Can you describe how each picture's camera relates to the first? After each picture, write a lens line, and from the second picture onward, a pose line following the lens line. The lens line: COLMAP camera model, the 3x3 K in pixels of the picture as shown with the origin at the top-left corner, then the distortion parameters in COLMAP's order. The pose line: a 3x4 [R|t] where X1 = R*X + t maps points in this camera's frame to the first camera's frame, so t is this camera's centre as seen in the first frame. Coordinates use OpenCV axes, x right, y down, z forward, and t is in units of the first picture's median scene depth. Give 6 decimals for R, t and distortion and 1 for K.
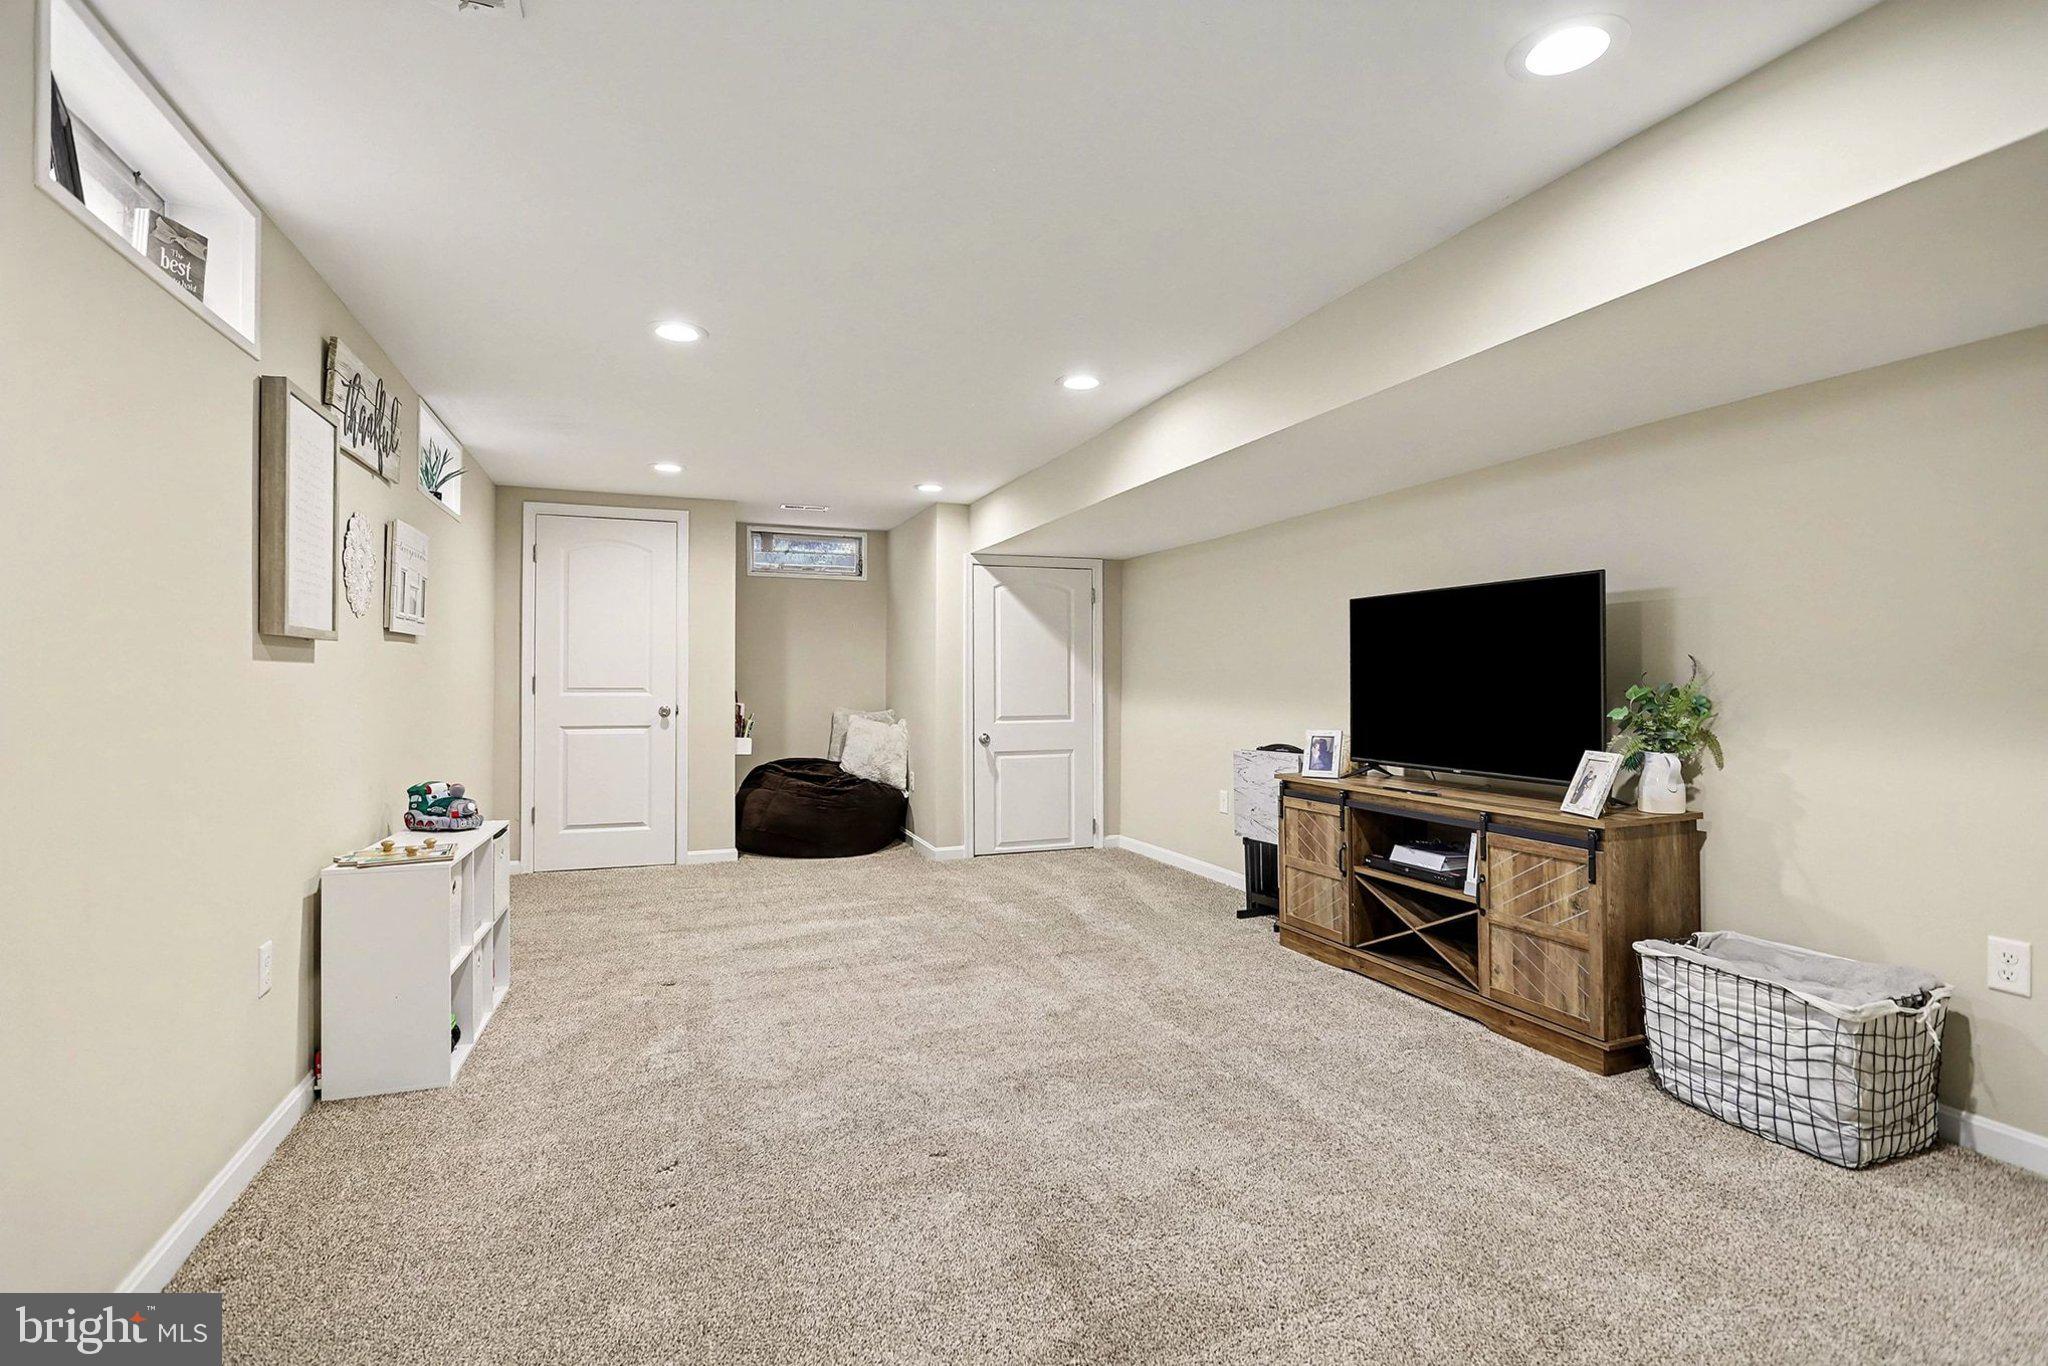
lens RADIAL K [[960.8, 0, 1023.8], [0, 960.8, 684.7], [0, 0, 1]] dist [-0.000634, -0.000058]
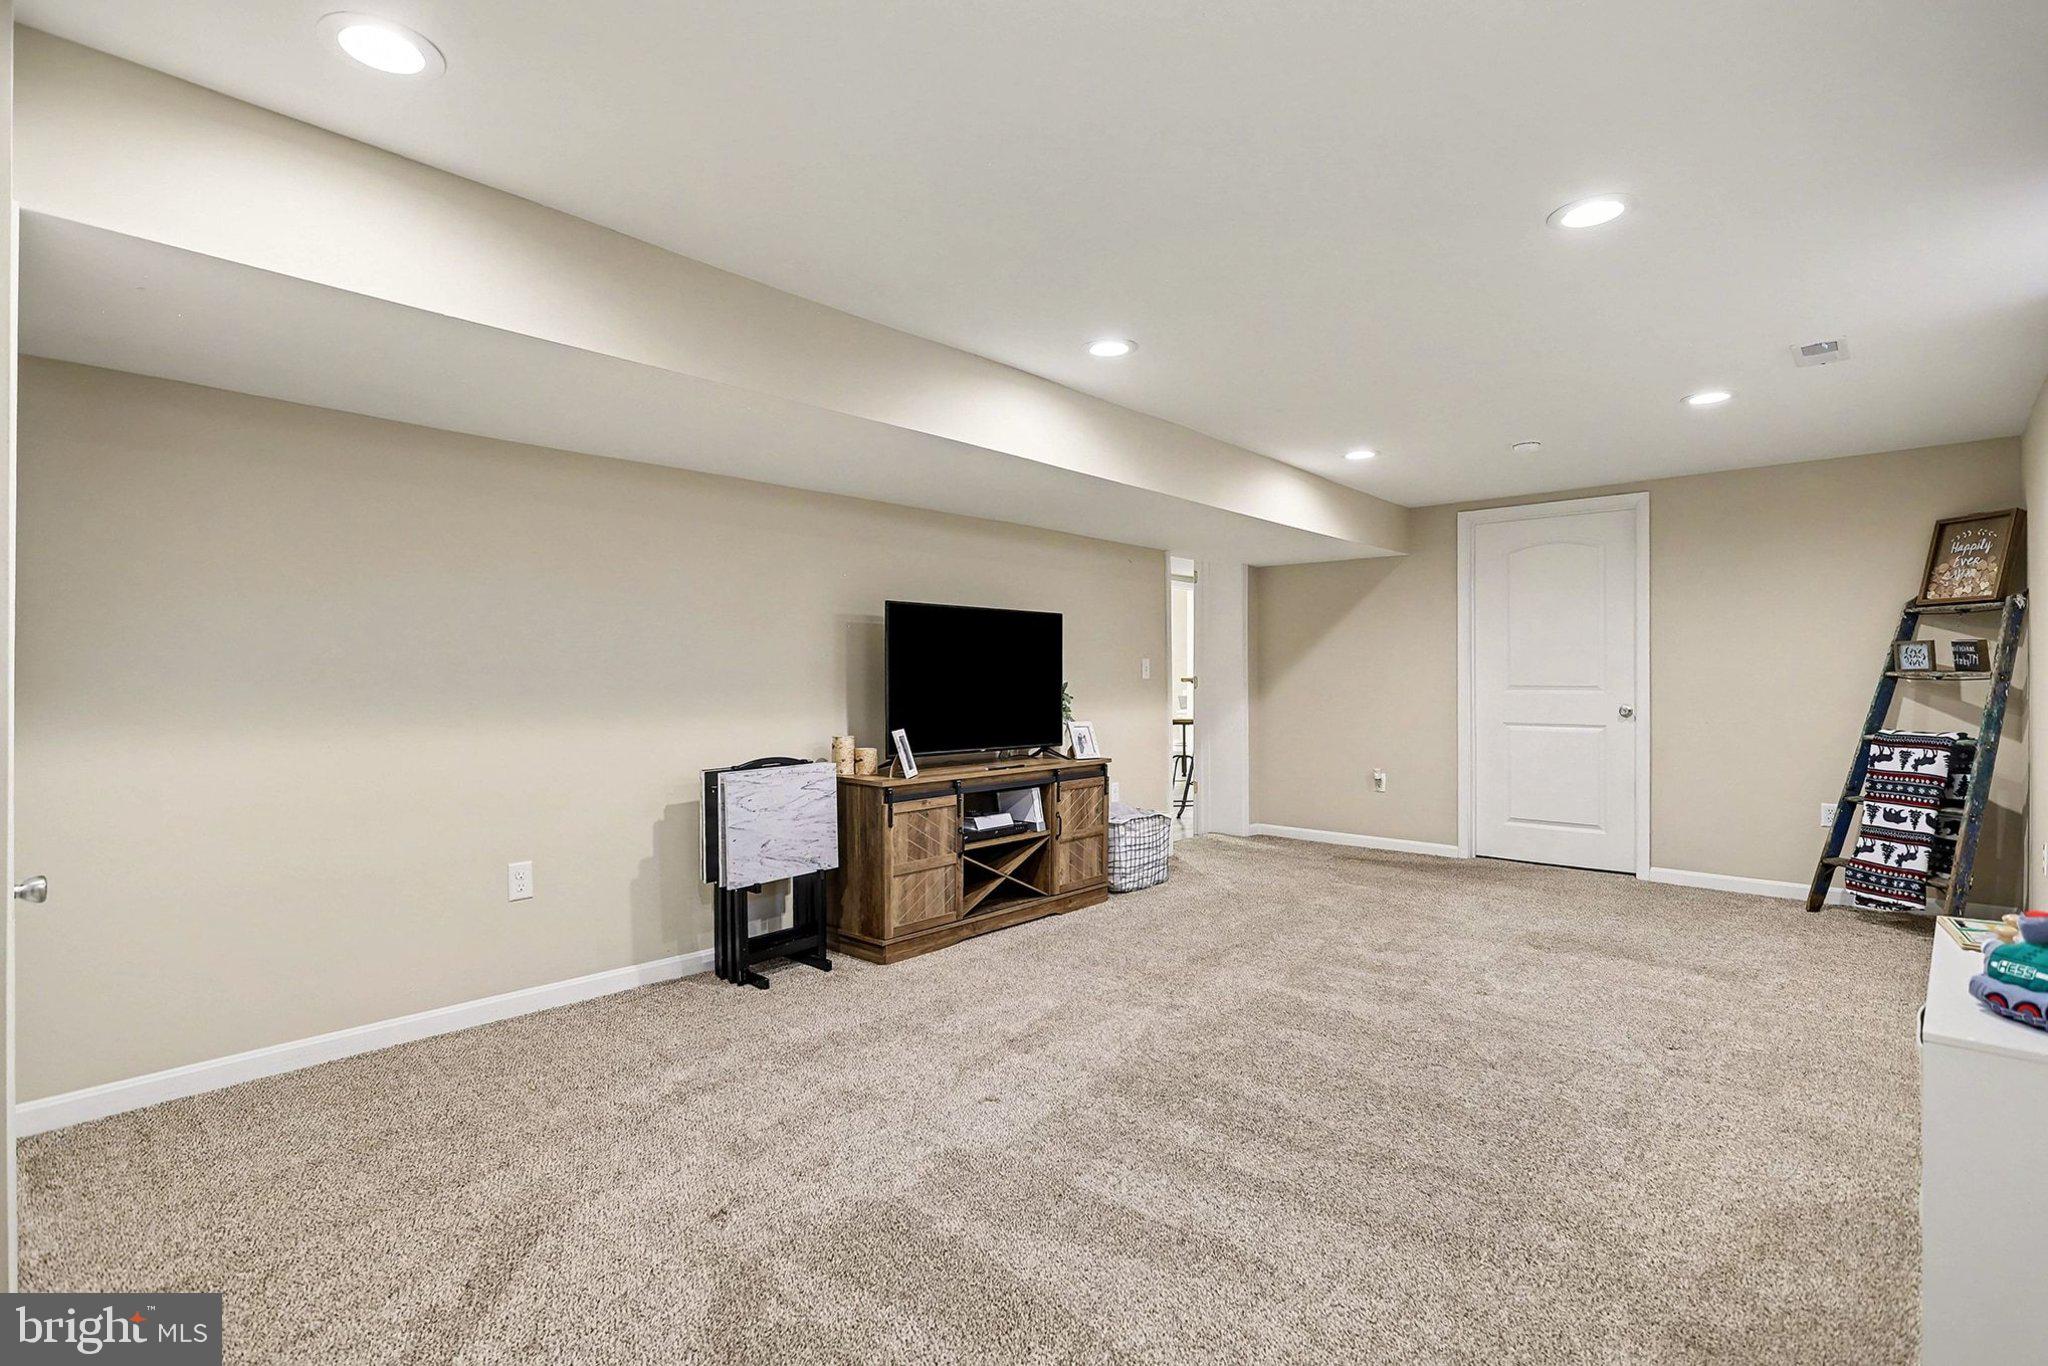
lens RADIAL K [[960.8, 0, 1024.2], [0, 960.8, 675.9], [0, 0, 1]] dist [-0.000634, -0.000058]
pose [[-0.446911, -0.003869, 0.894570, -0.700093], [-0.001635, 0.999993, 0.003508, -0.013896], [-0.894577, 0.000106, -0.446914, 1.456160]]
